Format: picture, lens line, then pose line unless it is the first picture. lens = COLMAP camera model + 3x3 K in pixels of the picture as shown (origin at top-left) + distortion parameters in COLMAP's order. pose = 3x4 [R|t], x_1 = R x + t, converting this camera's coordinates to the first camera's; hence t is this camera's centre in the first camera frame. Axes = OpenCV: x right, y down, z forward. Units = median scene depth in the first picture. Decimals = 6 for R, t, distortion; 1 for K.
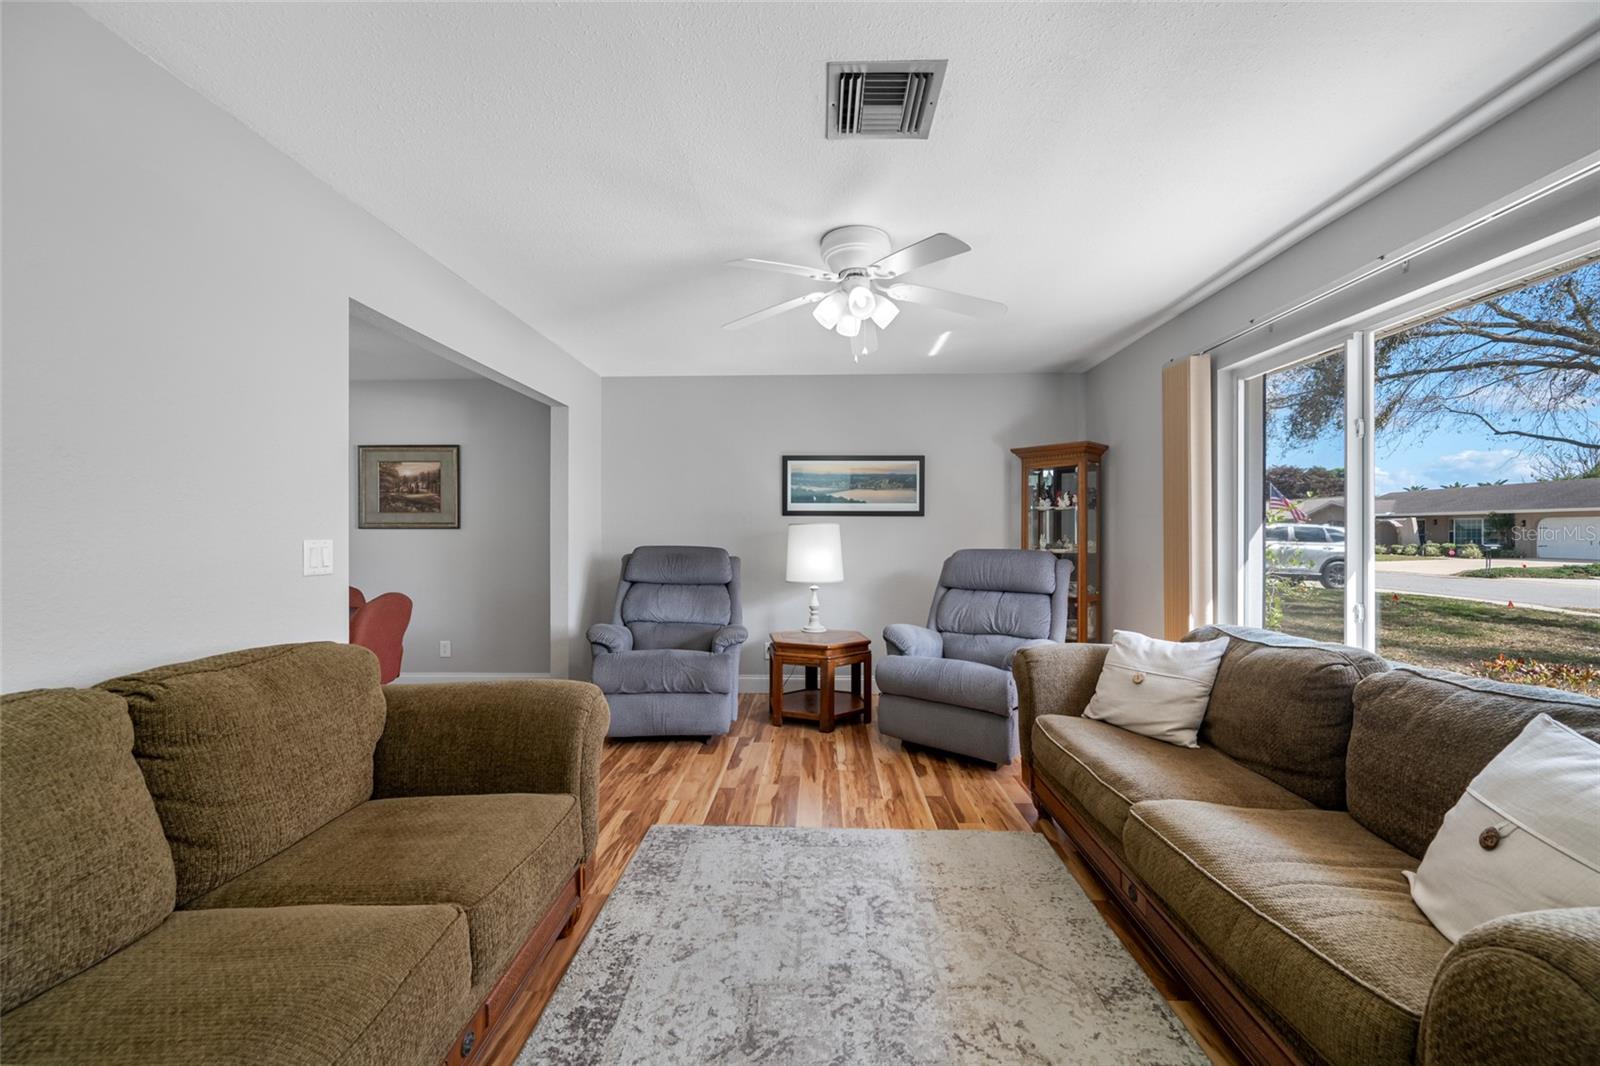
lens RADIAL K [[635.3, 0, 795.2], [0, 635.3, 520.5], [0, 0, 1]] dist [0.001695, -0.000280]
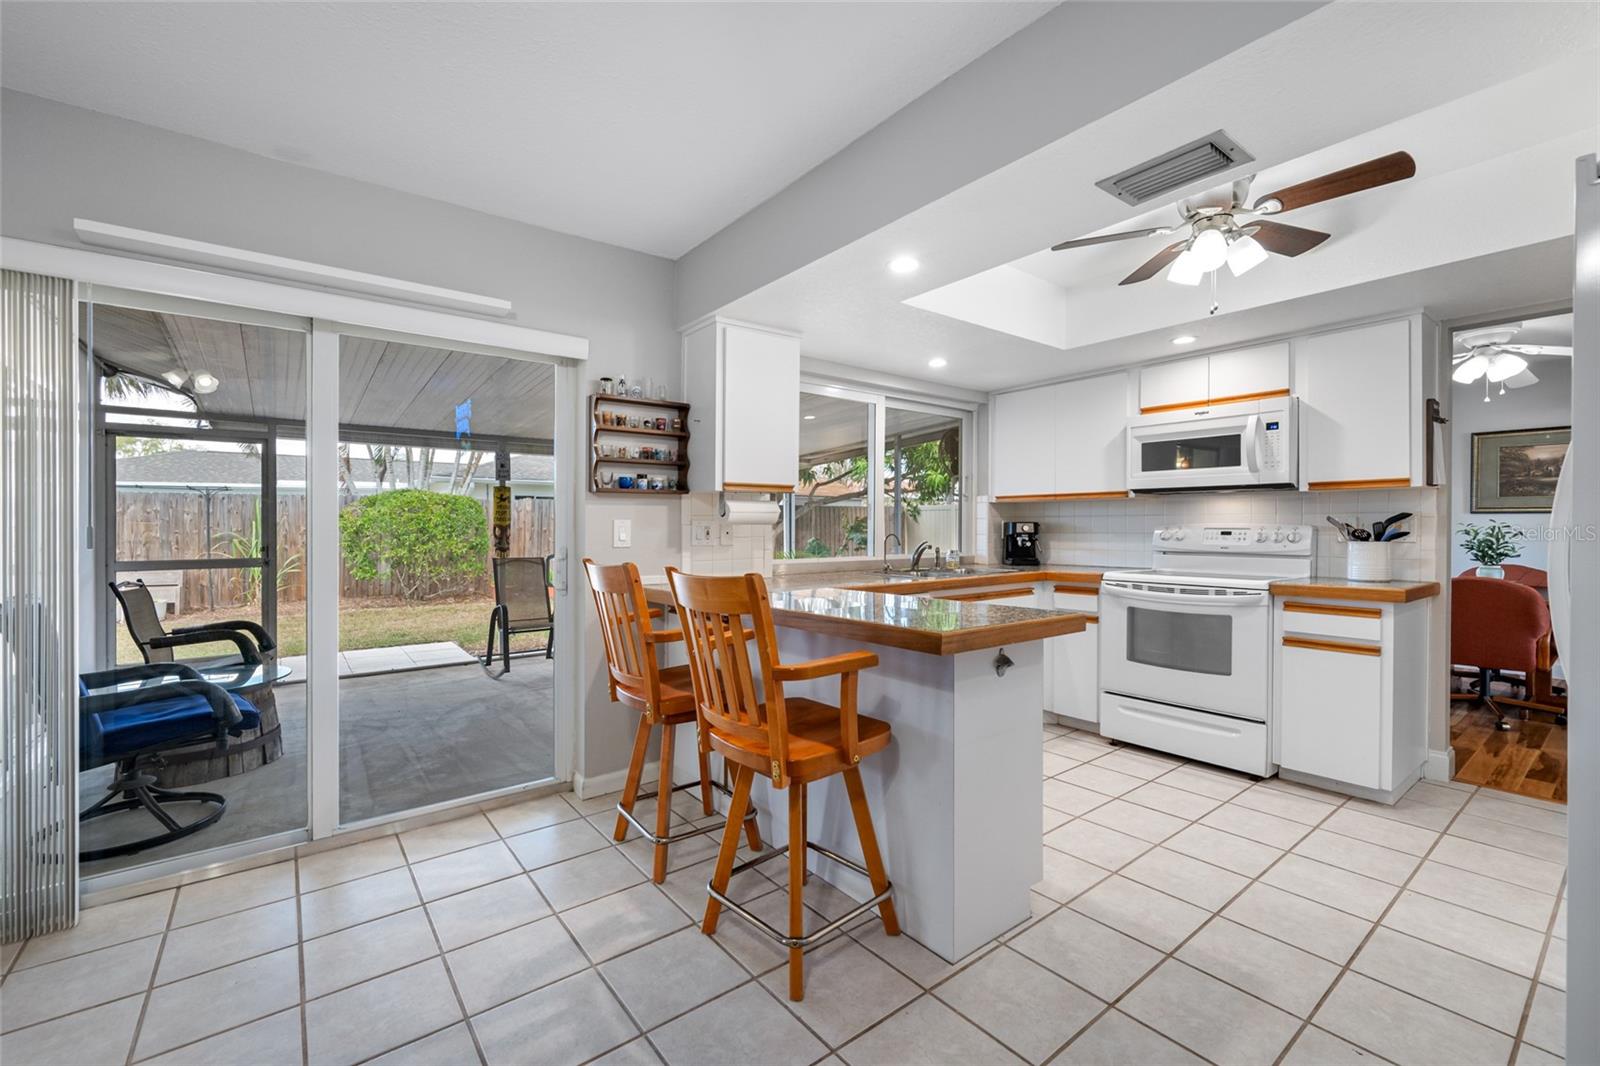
lens RADIAL K [[656.7, 0, 800.3], [0, 656.7, 537.1], [0, 0, 1]] dist [0.006366, -0.000357]
pose [[0.642858, 0.018159, -0.765770, -0.781224], [0.011794, 0.999366, 0.033599, 0.003177], [0.765894, -0.030631, 0.642237, -0.747573]]
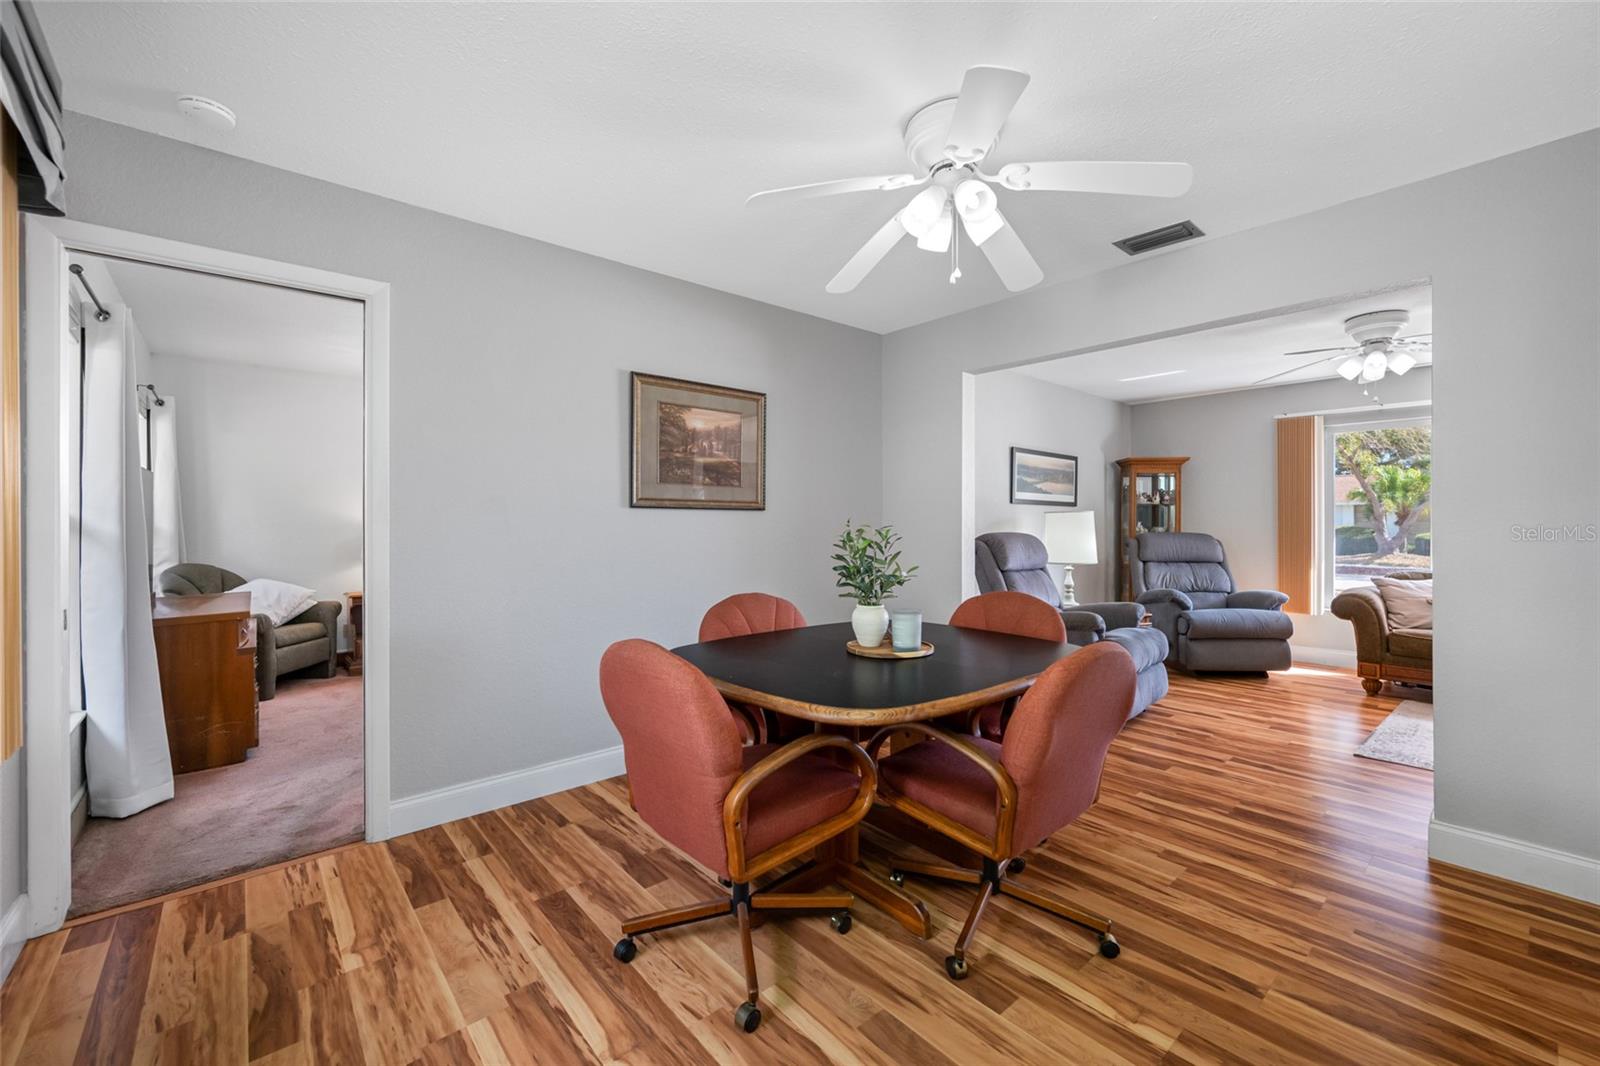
lens RADIAL K [[656.7, 0, 800.8], [0, 656.7, 531.6], [0, 0, 1]] dist [0.006366, -0.000357]
pose [[0.735165, -0.004339, 0.677875, -1.382990], [-0.015884, 0.999595, 0.023625, 0.025473], [-0.677702, -0.028136, 0.734798, 0.587887]]
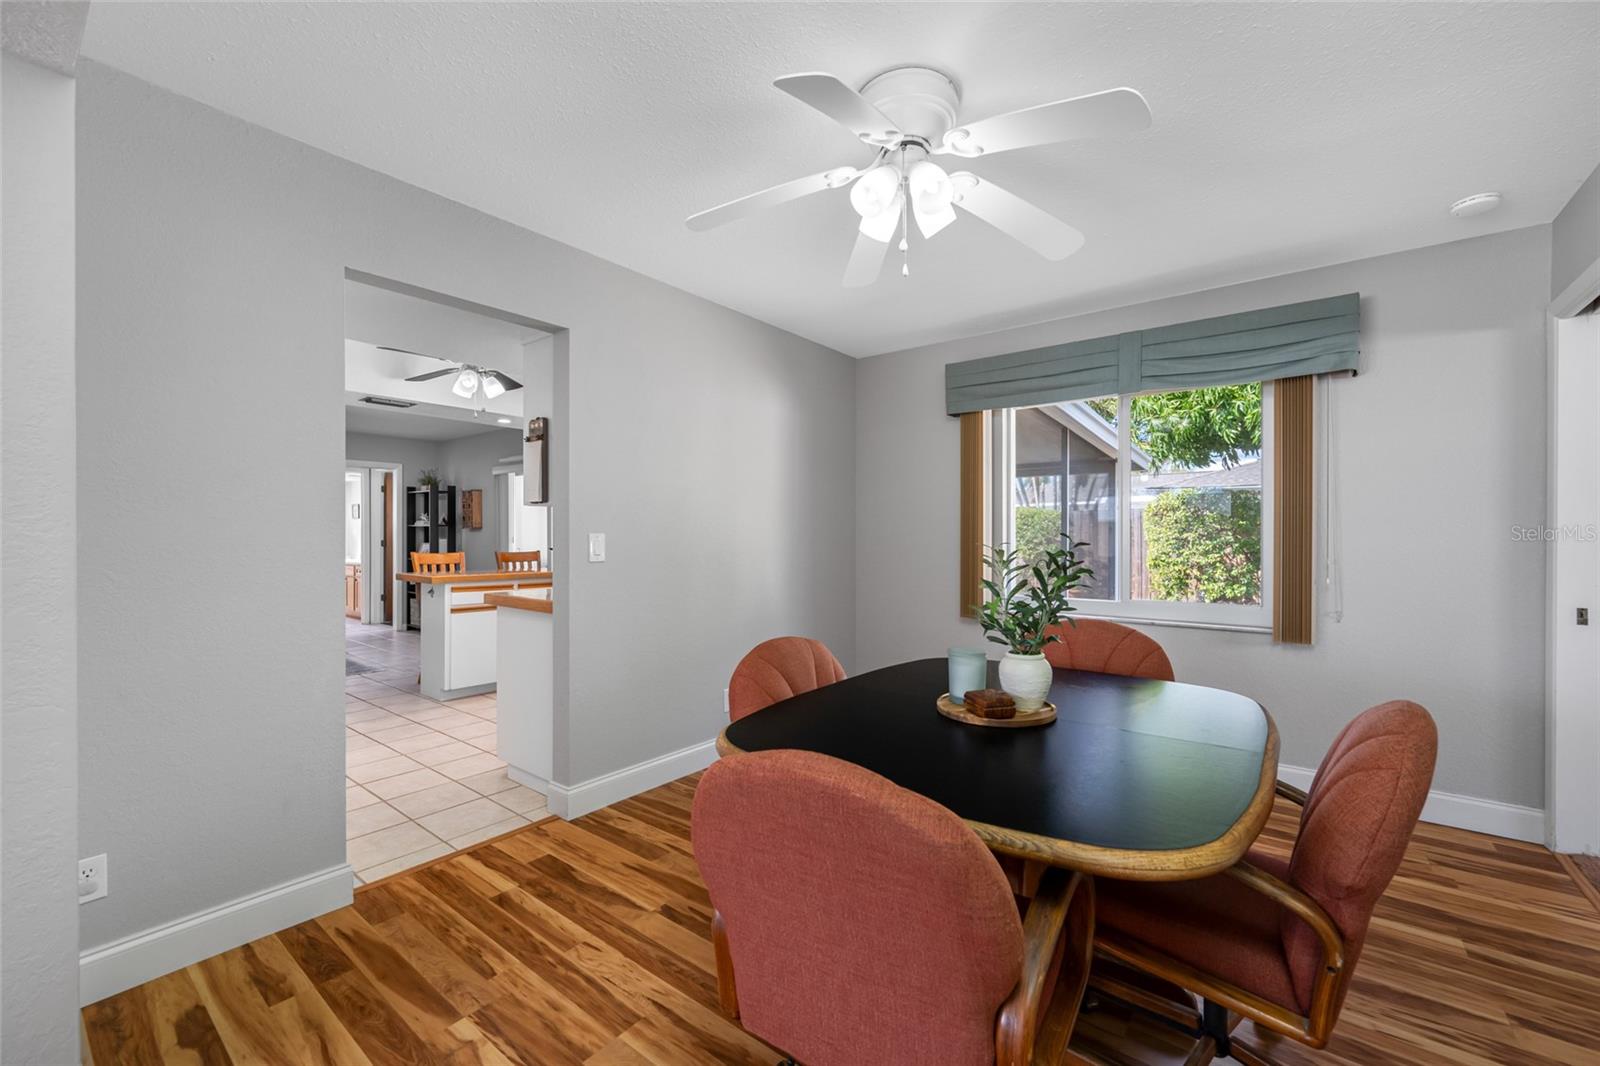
lens RADIAL K [[656.7, 0, 810.6], [0, 656.7, 532.3], [0, 0, 1]] dist [0.006366, -0.000357]
pose [[-0.580374, 0.001747, -0.814348, -0.426491], [0.016179, 0.999825, -0.009386, 0.025912], [0.814189, -0.018622, -0.580301, 1.160307]]
